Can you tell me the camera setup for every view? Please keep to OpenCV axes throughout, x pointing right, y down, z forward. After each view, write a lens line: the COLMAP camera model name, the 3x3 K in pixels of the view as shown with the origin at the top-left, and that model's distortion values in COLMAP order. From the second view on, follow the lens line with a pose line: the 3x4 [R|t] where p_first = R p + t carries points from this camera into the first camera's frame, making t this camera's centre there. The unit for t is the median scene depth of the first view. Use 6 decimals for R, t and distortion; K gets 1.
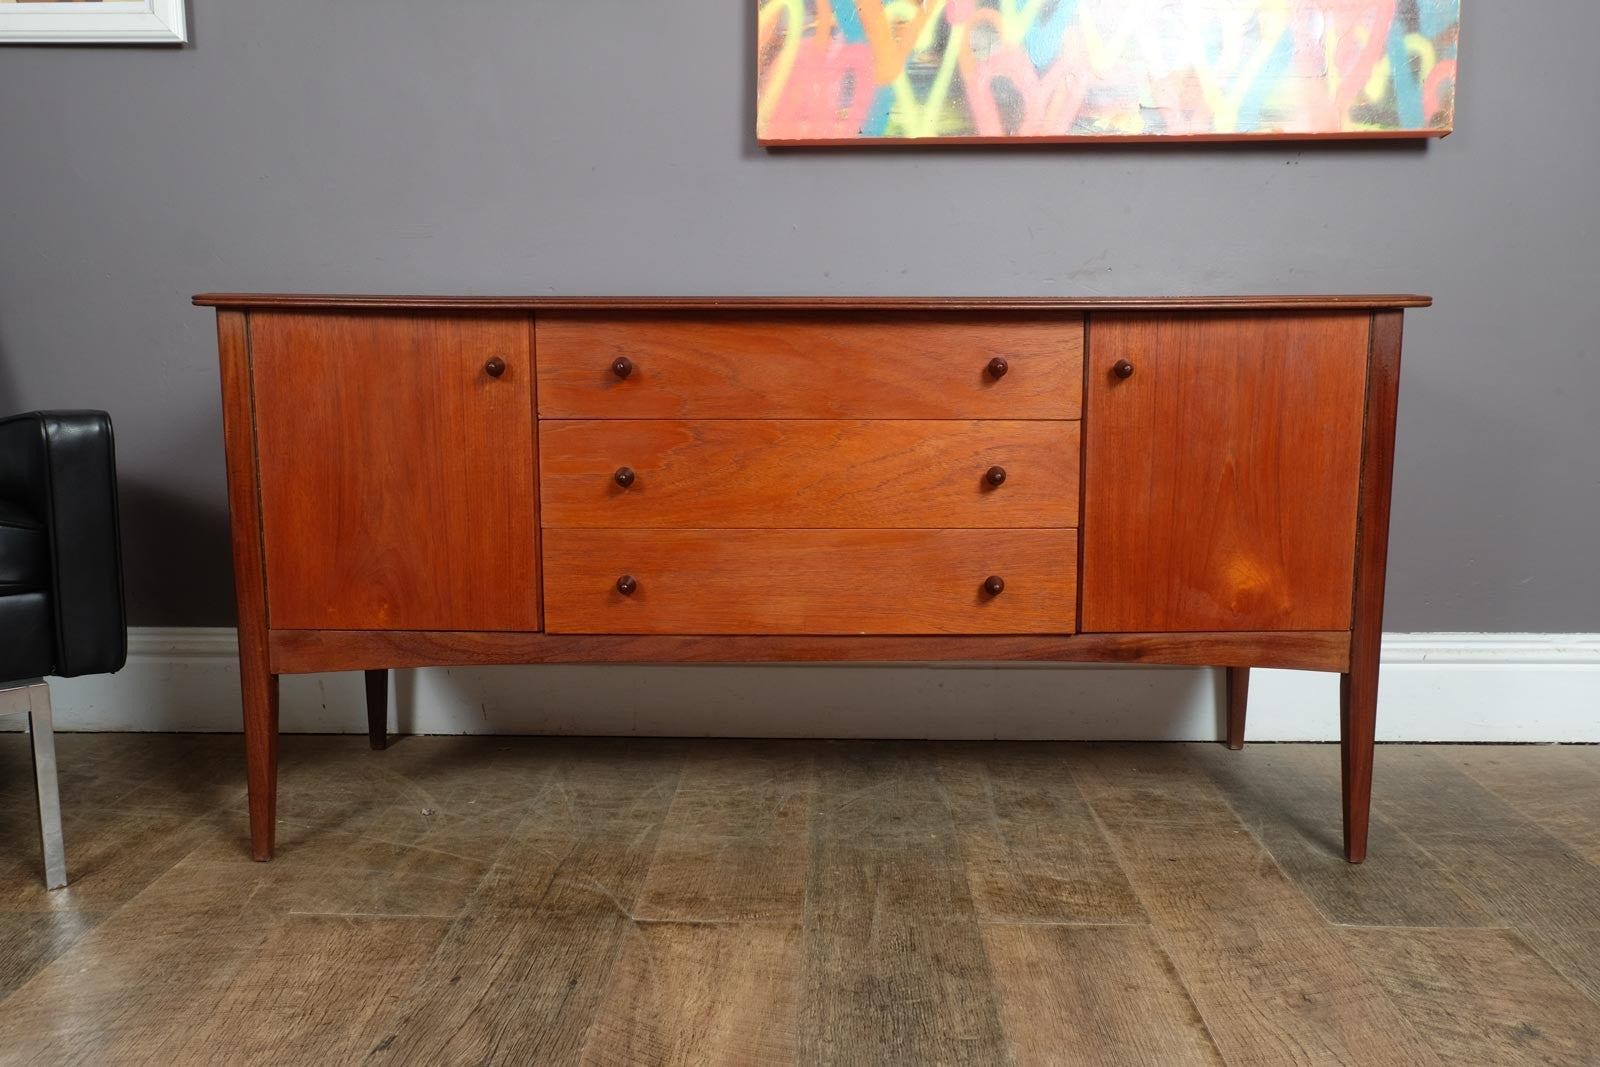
lens RADIAL K [[1294.4, 0, 805.1], [0, 1294.4, 530.7], [0, 0, 1]] dist [0.004430, 0.022894]
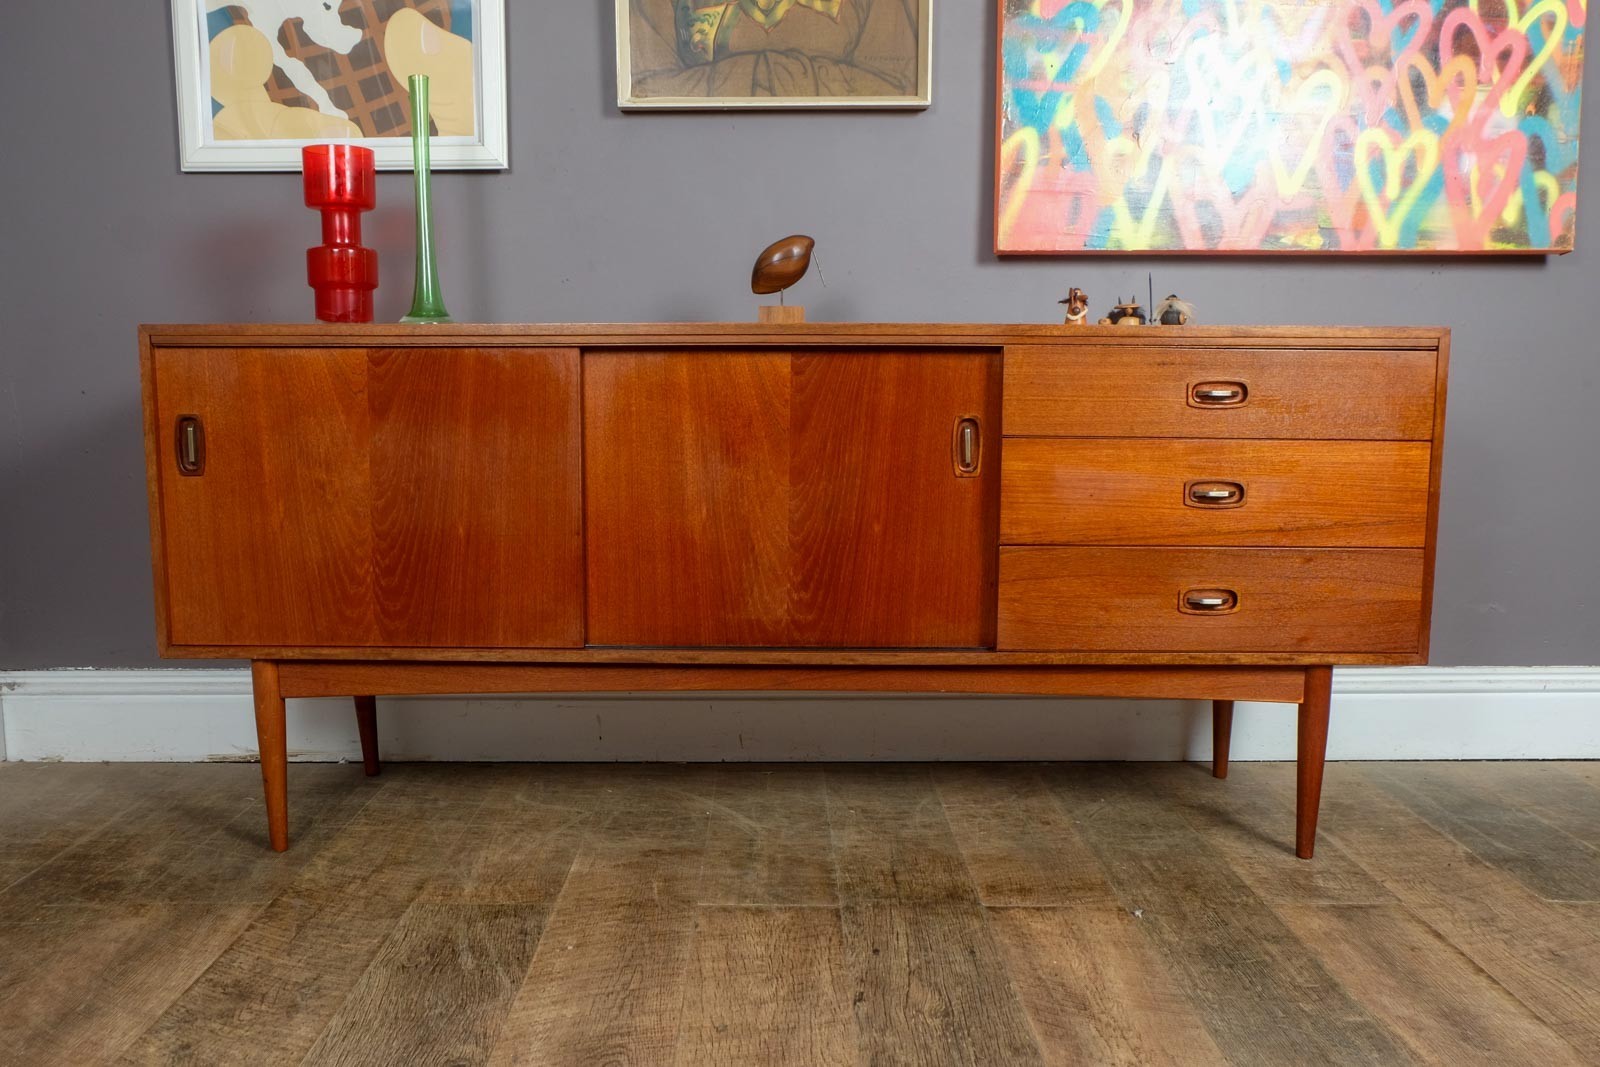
lens RADIAL K [[1281.6, 0, 785.7], [0, 1281.6, 539.8], [0, 0, 1]] dist [-0.024245, 0.023918]
pose [[0.999487, -0.003997, 0.031786, -0.340832], [0.004828, 0.999647, -0.026118, -0.012222], [-0.031670, 0.026258, 0.999153, -0.193905]]
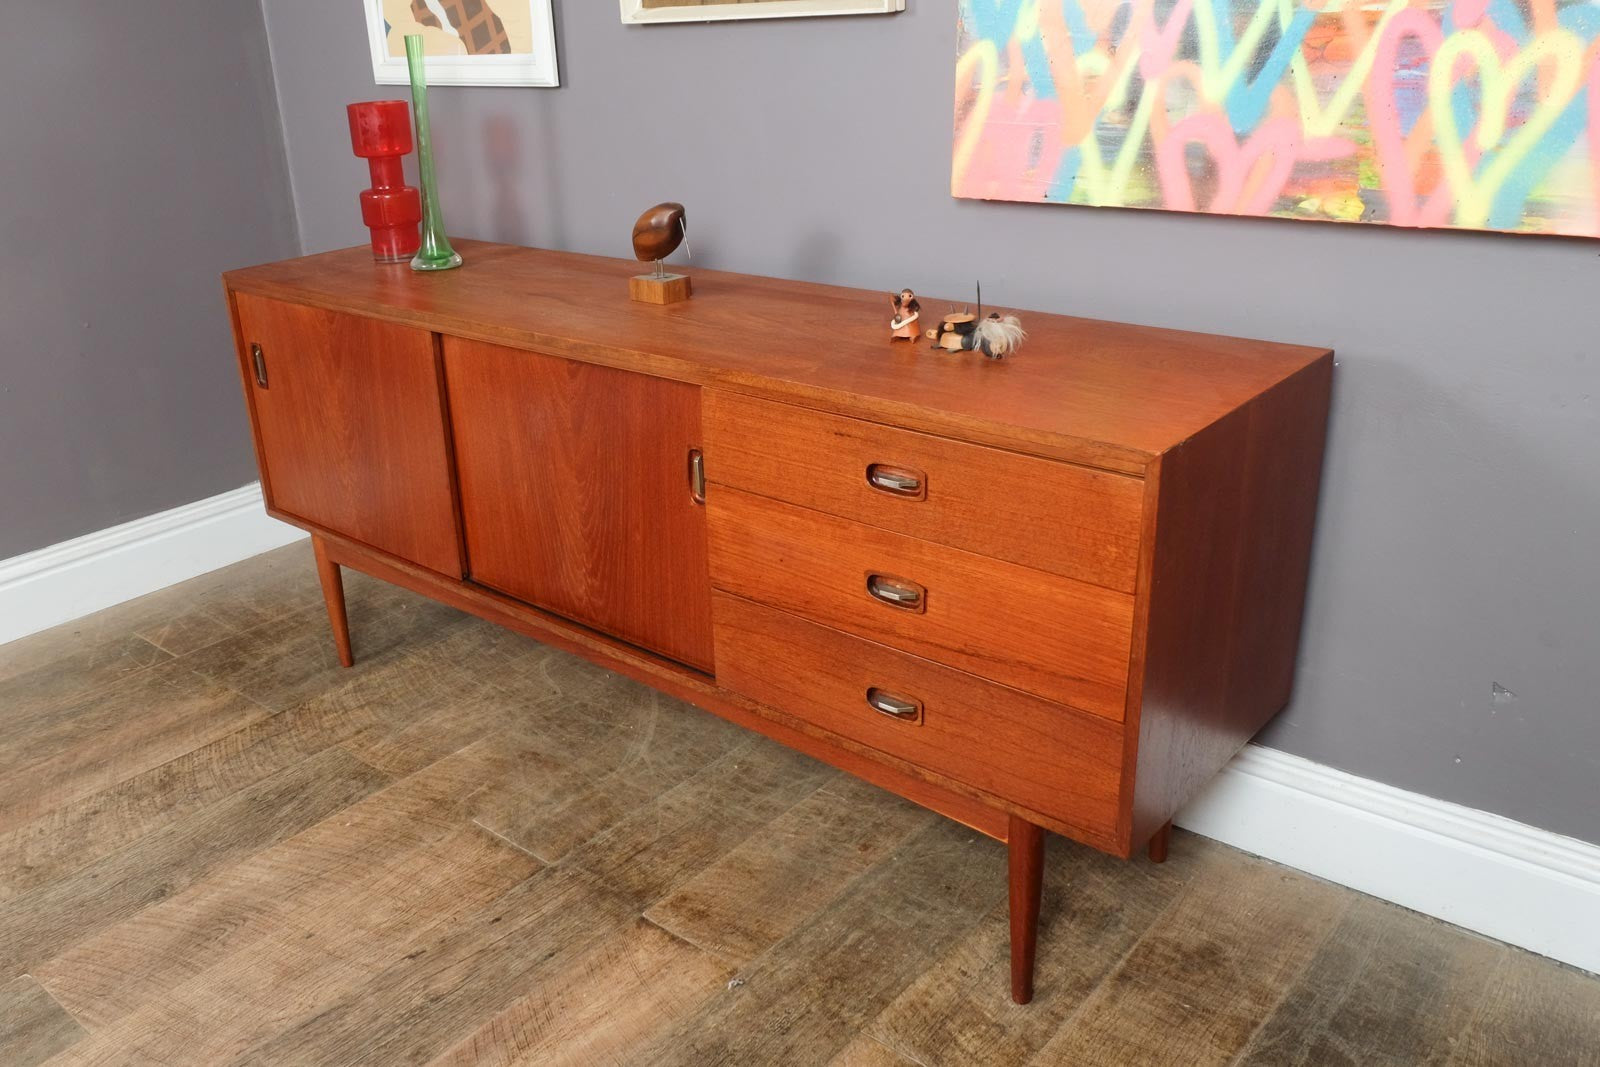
lens RADIAL K [[1357.7, 0, 713.0], [0, 1357.7, 556.3], [0, 0, 1]] dist [-0.037134, 0.046127]
pose [[0.762873, 0.212702, -0.610559, 0.639358], [-0.047360, 0.960183, 0.275327, -0.398978], [0.644811, -0.181124, 0.742572, 0.104463]]
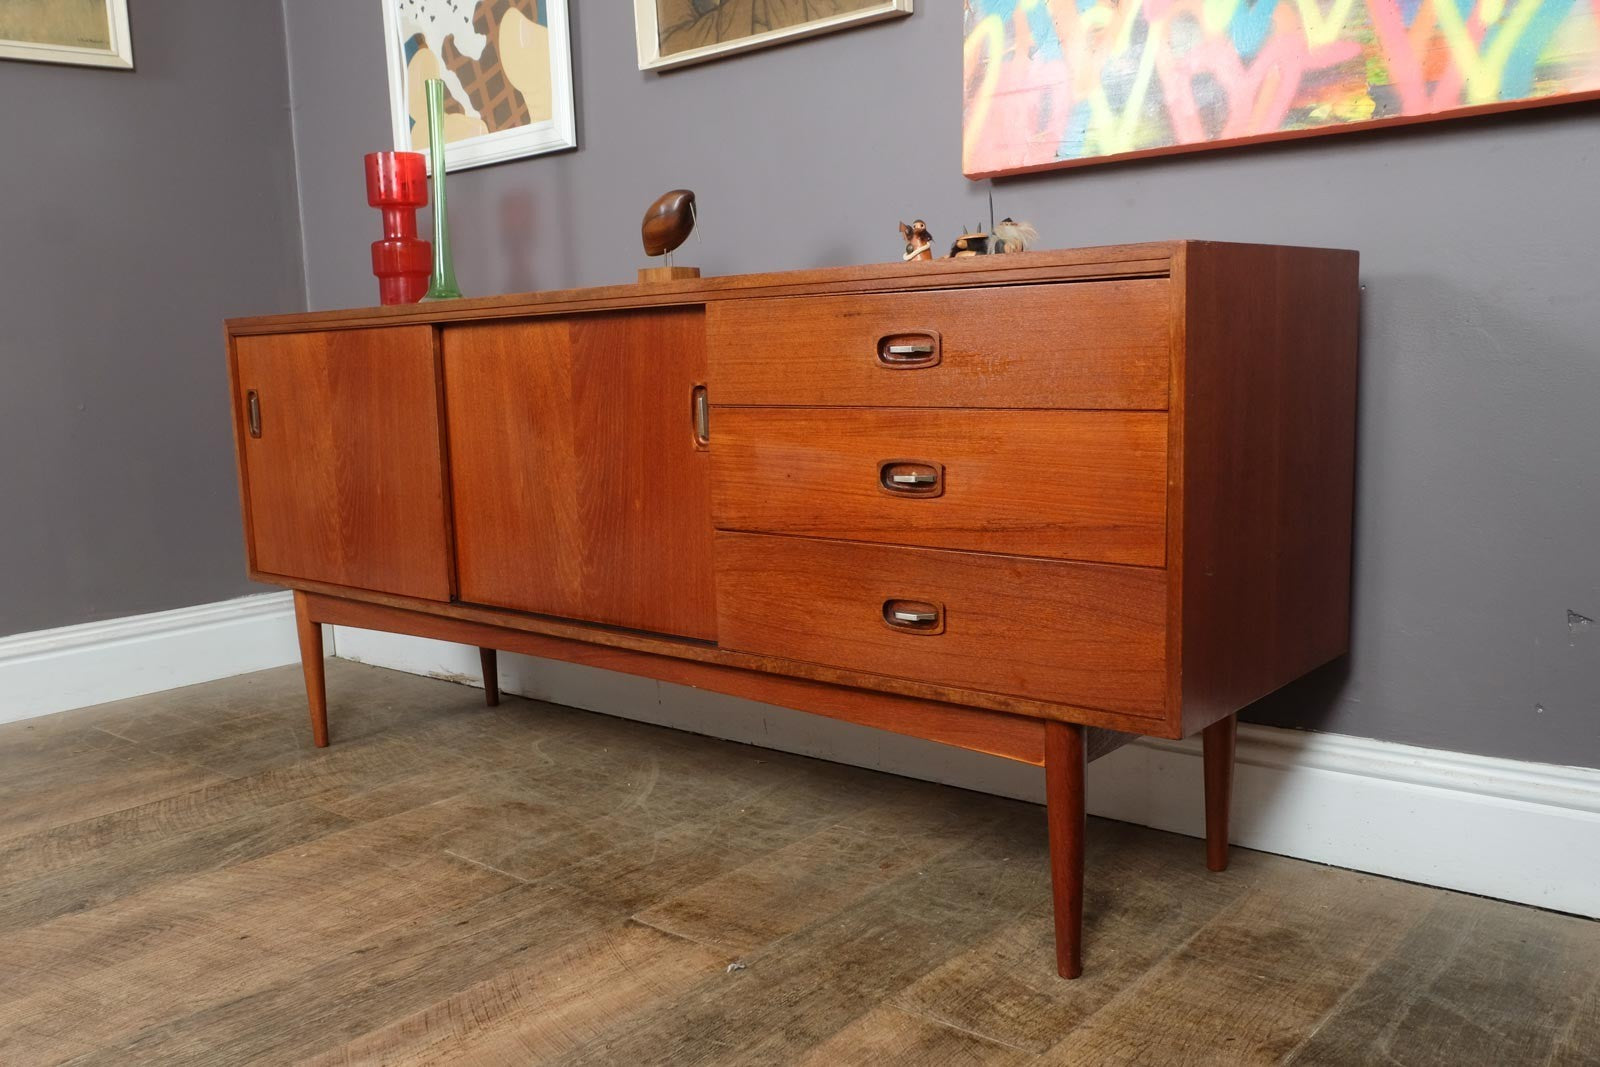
lens RADIAL K [[1389.5, 0, 753.9], [0, 1389.5, 567.7], [0, 0, 1]] dist [-0.022517, 0.019408]
pose [[0.769682, 0.070161, -0.634561, 0.661053], [-0.058163, 0.997516, 0.039742, -0.053539], [0.635773, 0.006319, 0.771851, 0.132050]]
